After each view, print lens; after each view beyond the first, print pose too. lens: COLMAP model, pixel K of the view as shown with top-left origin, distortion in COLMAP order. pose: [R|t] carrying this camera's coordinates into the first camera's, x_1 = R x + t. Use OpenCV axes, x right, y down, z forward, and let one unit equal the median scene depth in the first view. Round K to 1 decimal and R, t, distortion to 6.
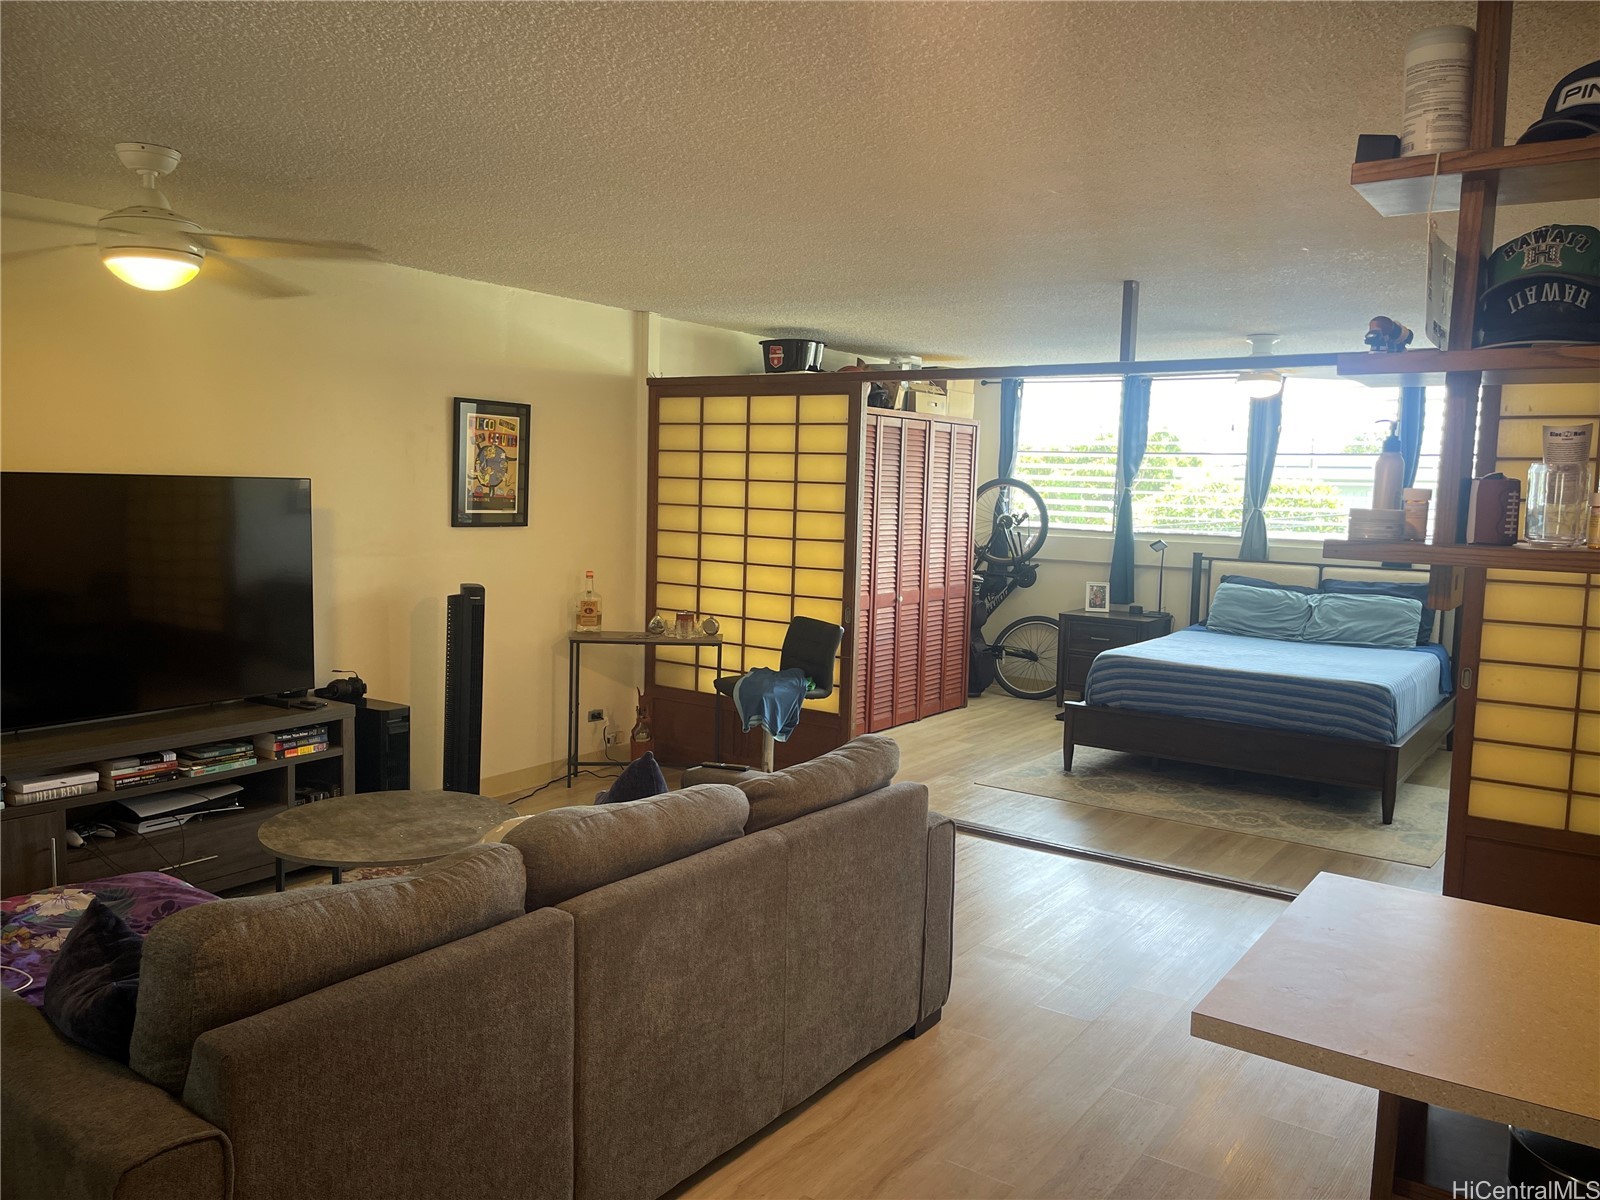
lens RADIAL K [[1200.3, 0, 813.7], [0, 1200.3, 597.4], [0, 0, 1]] dist [0.069313, -0.086543]
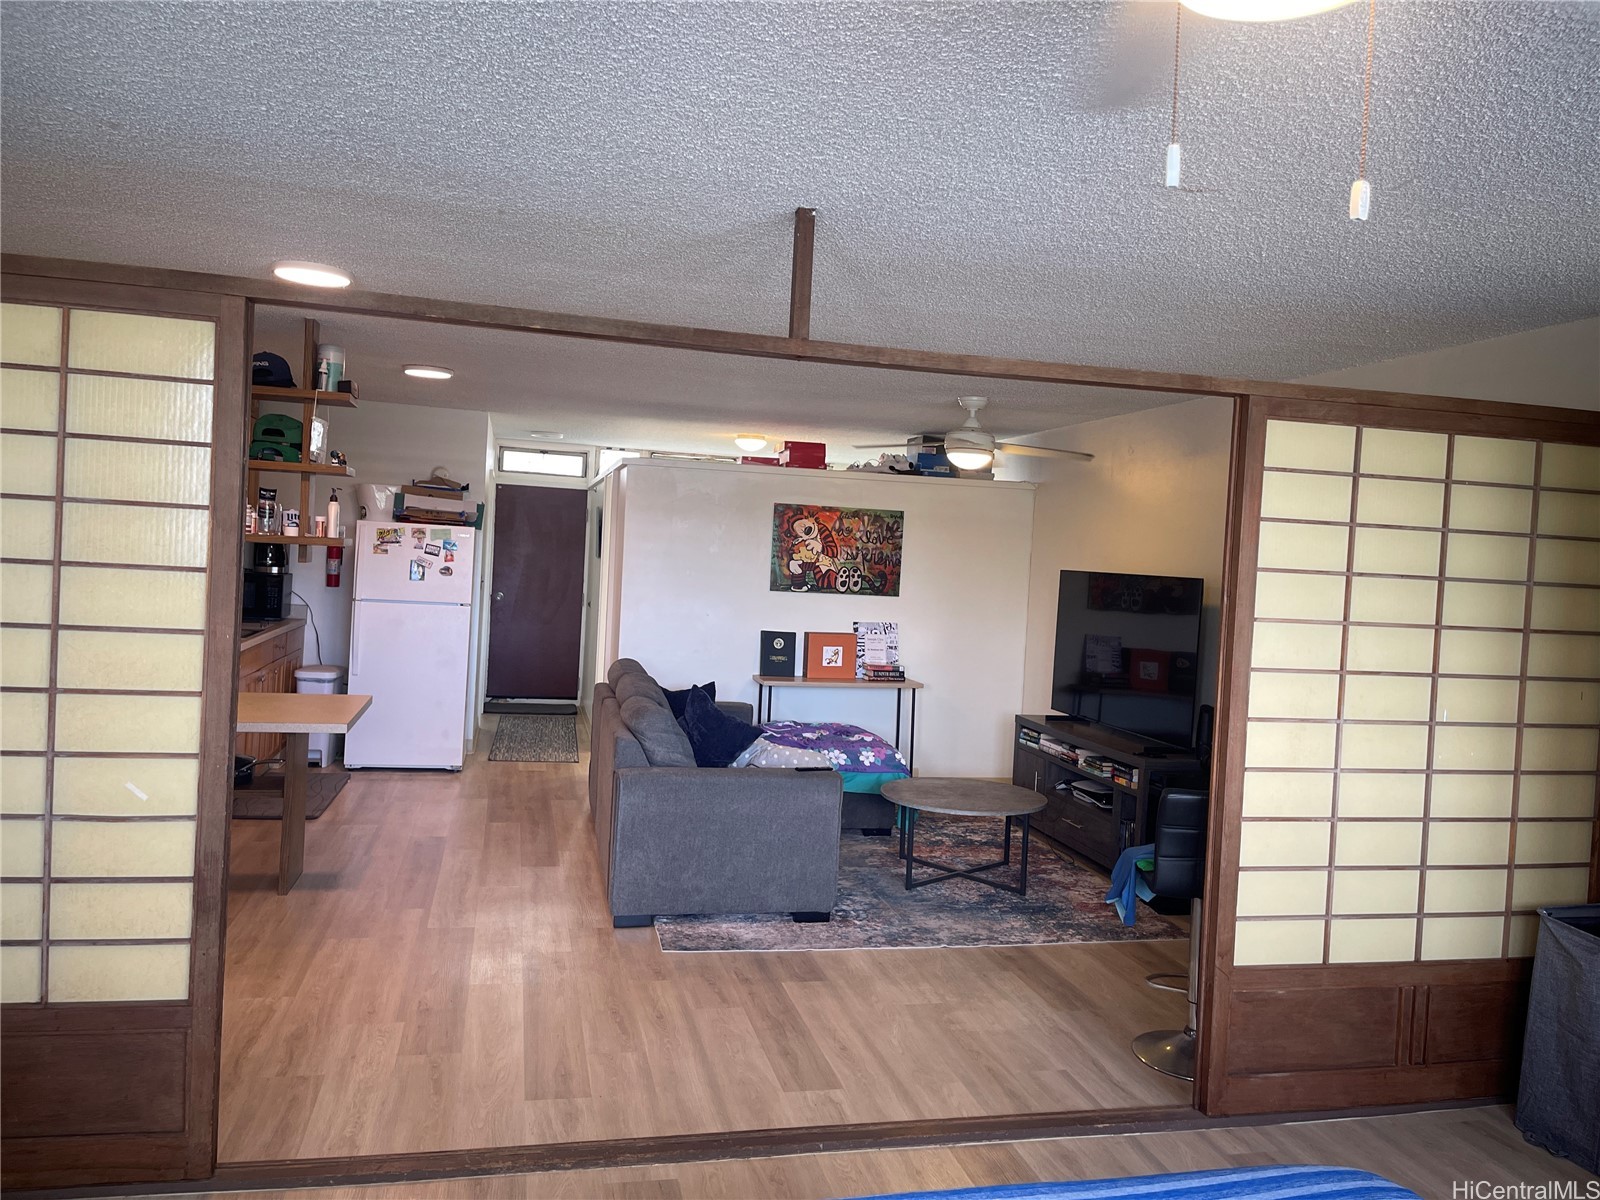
lens RADIAL K [[1200.3, 0, 816.8], [0, 1200.3, 584.3], [0, 0, 1]] dist [0.069313, -0.086543]
pose [[-0.657360, -0.044636, -0.752254, 0.580902], [-0.144299, 0.987228, 0.067517, -0.091887], [0.739632, 0.152933, -0.655405, 1.164412]]
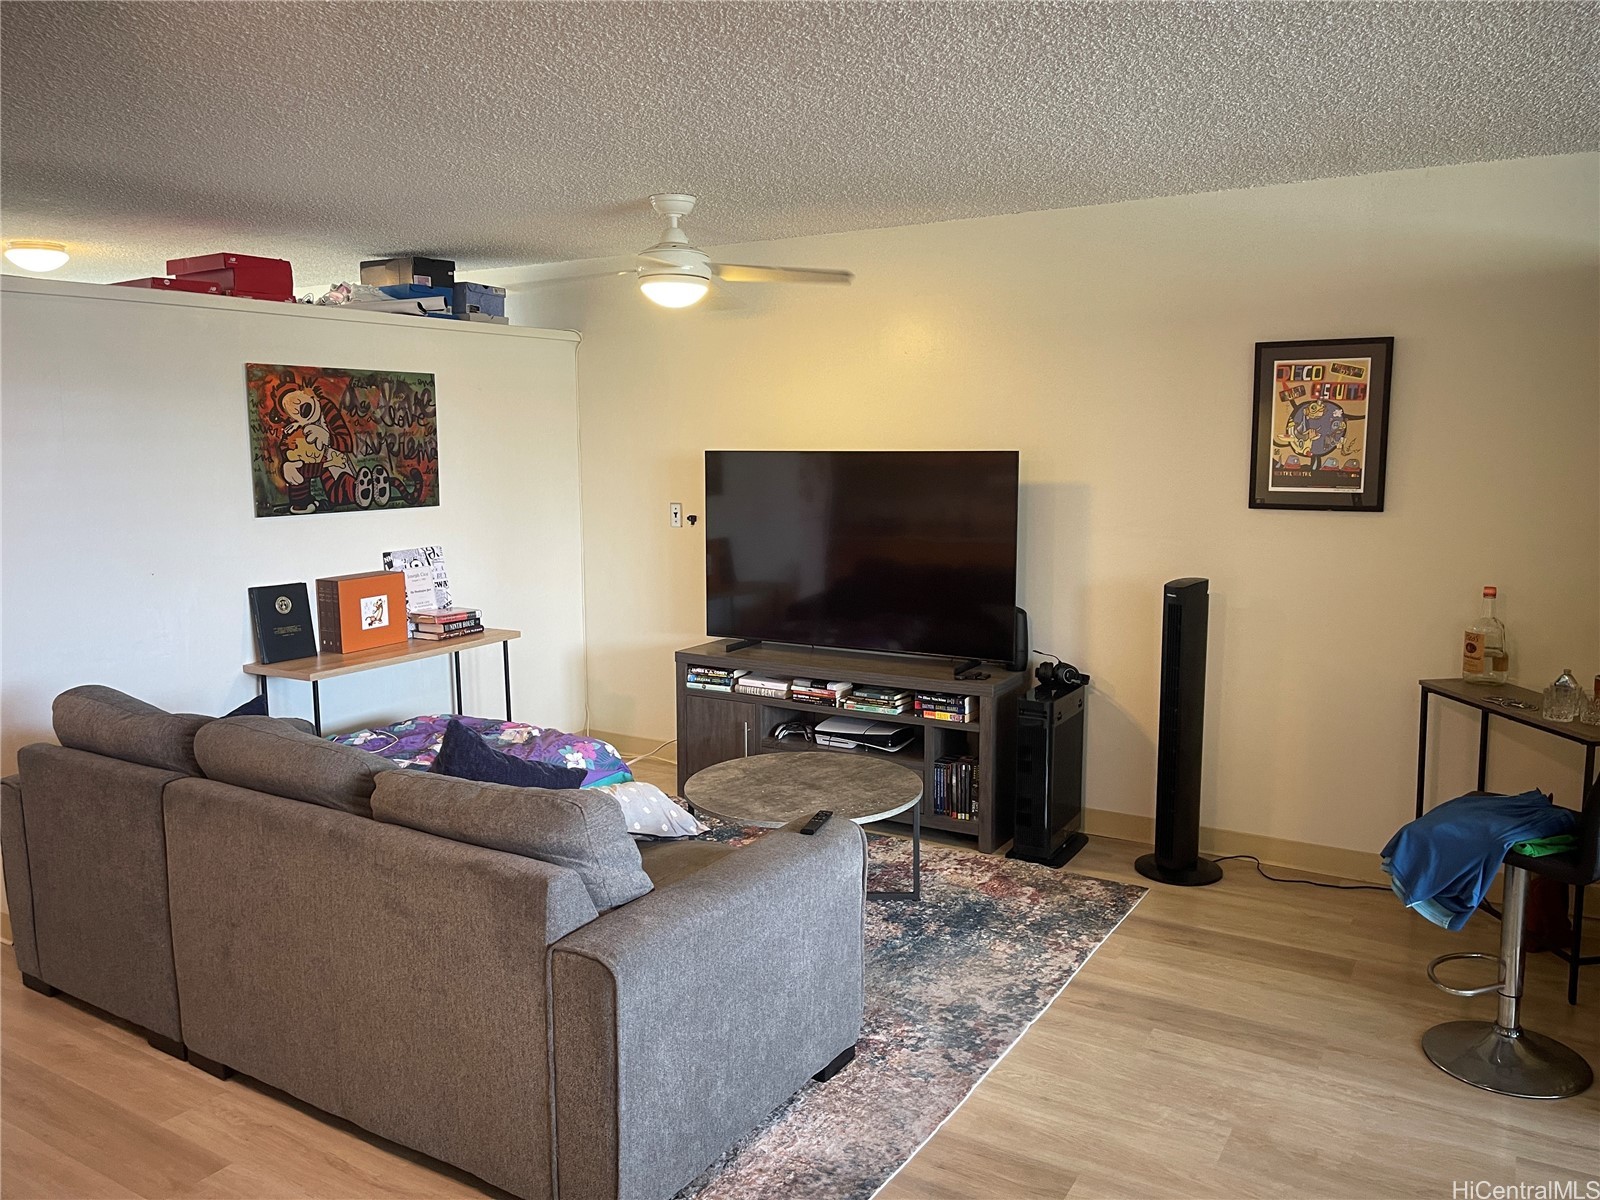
lens RADIAL K [[1200.3, 0, 802.5], [0, 1200.3, 586.5], [0, 0, 1]] dist [0.069313, -0.086543]
pose [[0.064715, 0.095298, -0.993343, 0.425227], [-0.088191, 0.992081, 0.089431, -0.047148], [0.993999, 0.081817, 0.072607, 0.589291]]
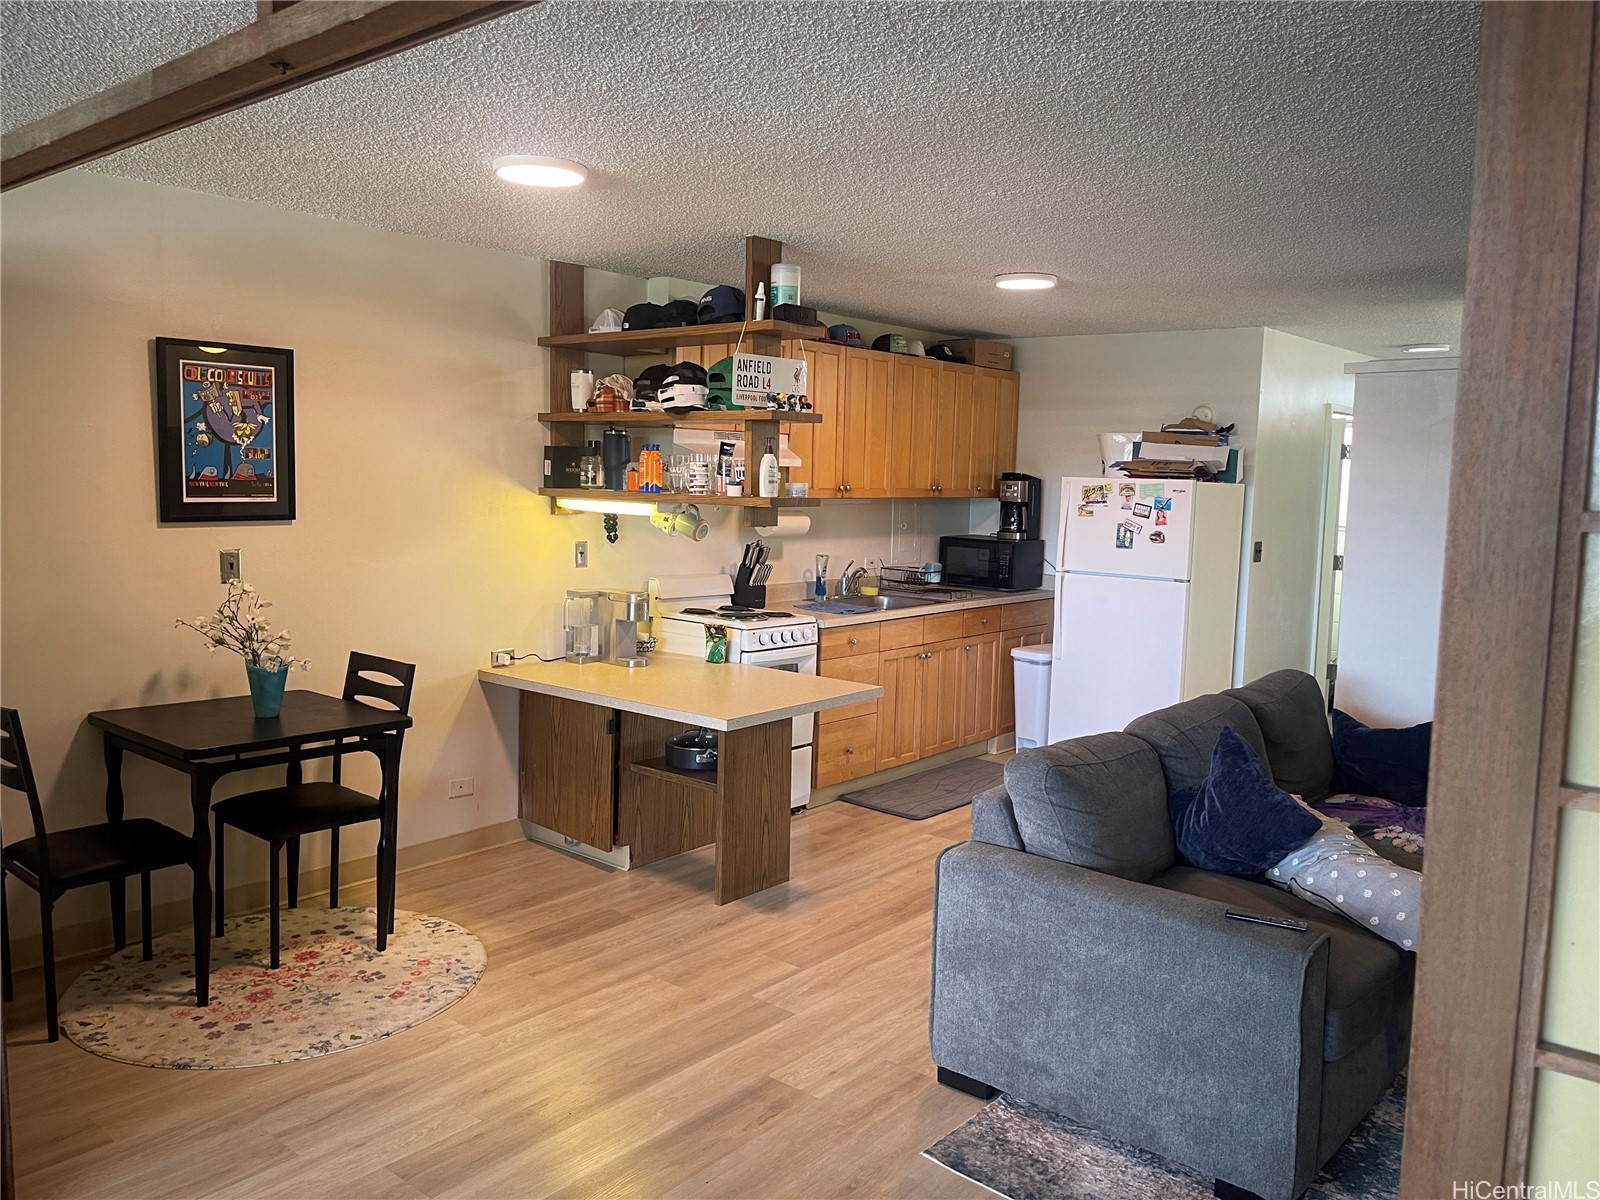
lens RADIAL K [[1200.3, 0, 814.9], [0, 1200.3, 593.8], [0, 0, 1]] dist [0.069313, -0.086543]
pose [[-0.995115, -0.057724, 0.080082, 0.083499], [-0.041113, 0.979858, 0.195418, -0.101176], [-0.089750, 0.191171, -0.977445, 1.052218]]
